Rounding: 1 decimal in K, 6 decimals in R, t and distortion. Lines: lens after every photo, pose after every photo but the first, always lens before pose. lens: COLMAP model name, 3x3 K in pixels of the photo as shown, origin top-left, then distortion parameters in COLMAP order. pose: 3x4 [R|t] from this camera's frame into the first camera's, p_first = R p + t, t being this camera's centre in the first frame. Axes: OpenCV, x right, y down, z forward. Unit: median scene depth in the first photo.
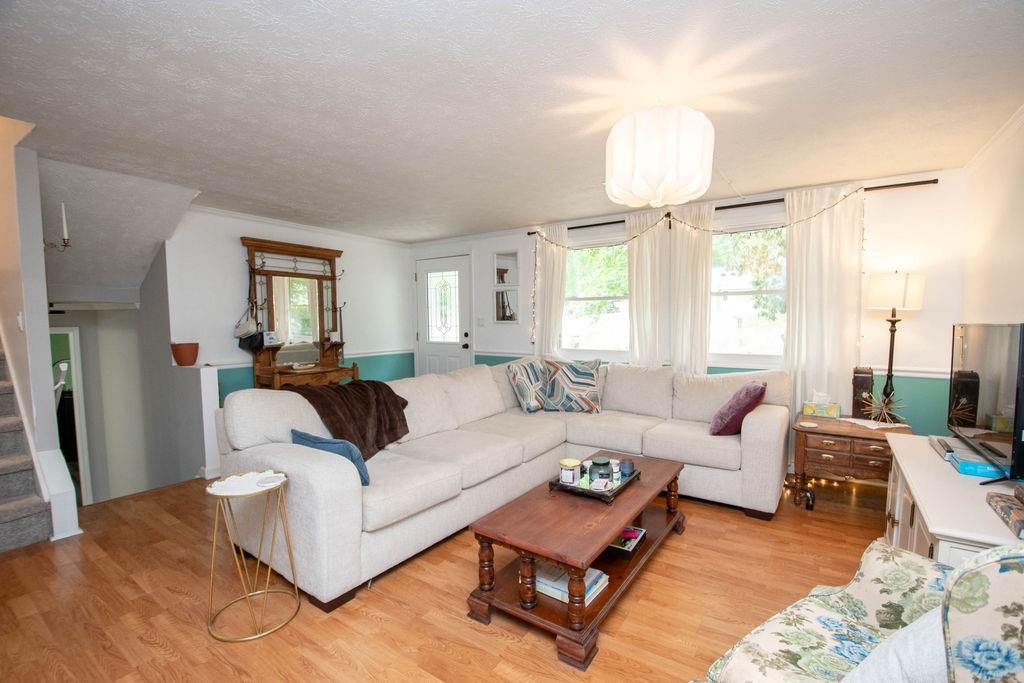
lens RADIAL K [[449.8, 0, 515.1], [0, 449.8, 353.5], [0, 0, 1]] dist [0.014186, -0.020805]
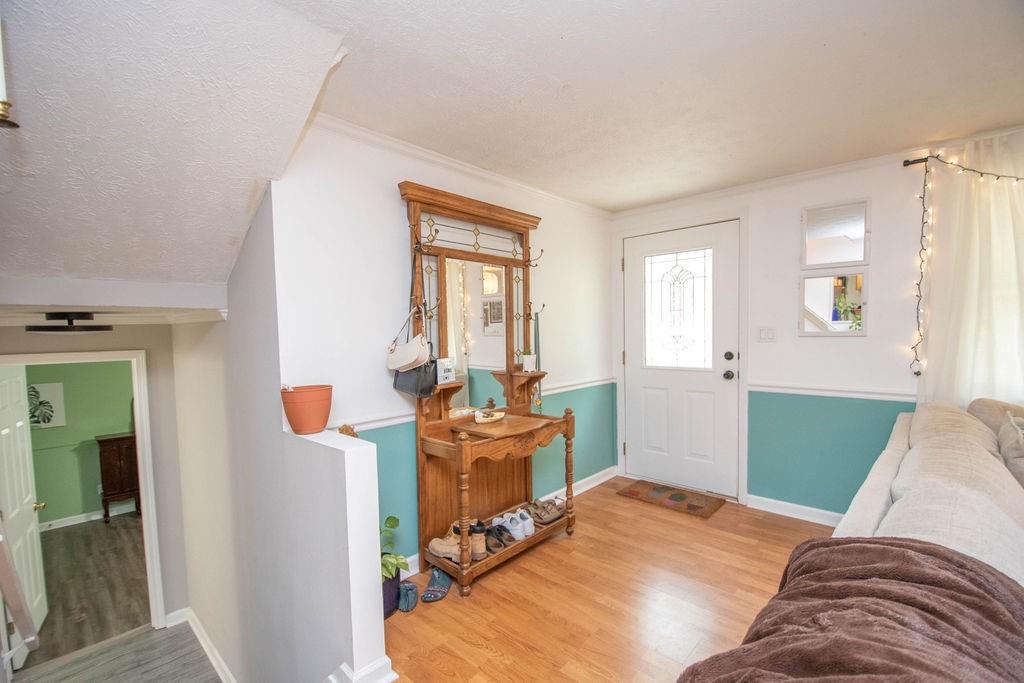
lens RADIAL K [[449.8, 0, 515.1], [0, 449.8, 353.5], [0, 0, 1]] dist [0.014186, -0.020805]
pose [[0.989258, -0.008594, -0.145929, -0.385839], [0.005213, 0.999709, -0.023532, -0.041558], [0.146089, 0.022519, 0.989015, 0.482135]]
